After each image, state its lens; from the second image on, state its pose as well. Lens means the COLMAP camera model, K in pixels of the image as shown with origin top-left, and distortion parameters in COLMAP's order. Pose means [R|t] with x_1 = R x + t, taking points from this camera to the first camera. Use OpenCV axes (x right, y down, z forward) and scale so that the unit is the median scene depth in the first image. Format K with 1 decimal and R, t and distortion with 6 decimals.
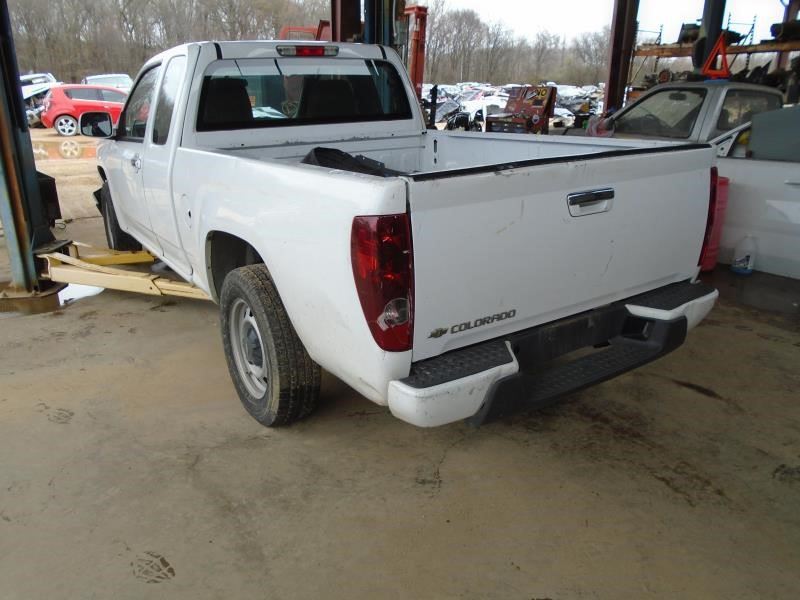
lens RADIAL K [[620.3, 0, 400.0], [0, 620.3, 300.0], [0, 0, 1]] dist [-0.000833, 0.002489]
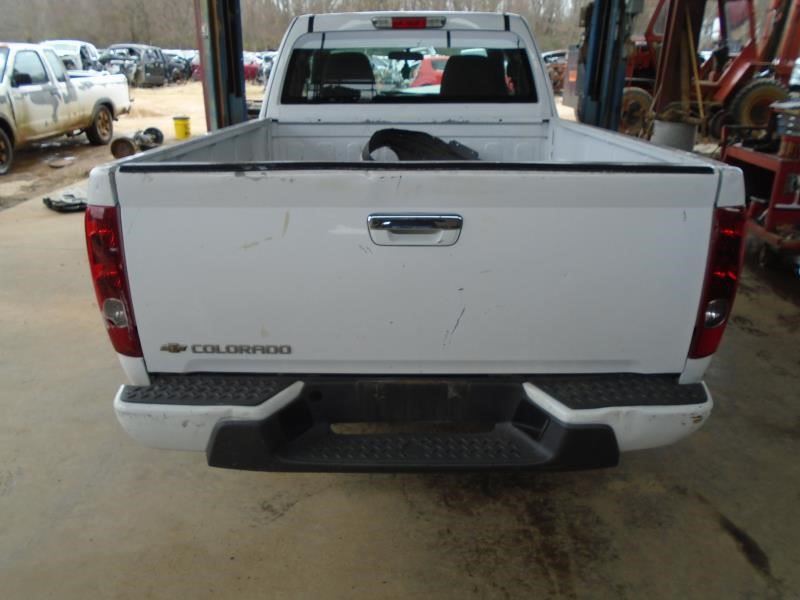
lens RADIAL K [[620.3, 0, 400.0], [0, 620.3, 300.0], [0, 0, 1]] dist [-0.000833, 0.002489]
pose [[0.826399, 0.216967, -0.519606, 0.599797], [-0.197162, 0.975863, 0.093909, -0.123962], [0.527439, 0.024841, 0.849229, 0.329232]]
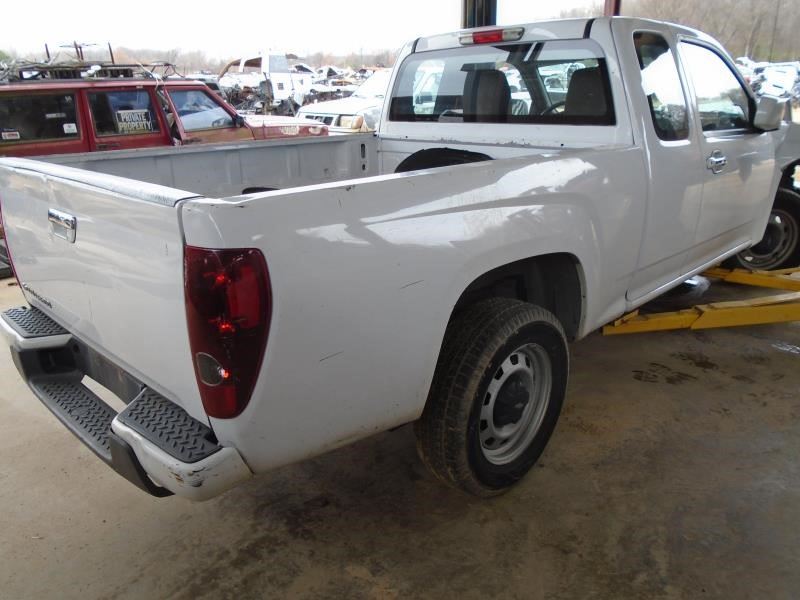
lens RADIAL K [[620.3, 0, 400.0], [0, 620.3, 300.0], [0, 0, 1]] dist [-0.000833, 0.002489]
pose [[0.199942, 0.331509, -0.922022, 1.084897], [-0.299631, 0.916630, 0.264595, -0.379403], [0.932869, 0.223362, 0.282604, 1.064549]]
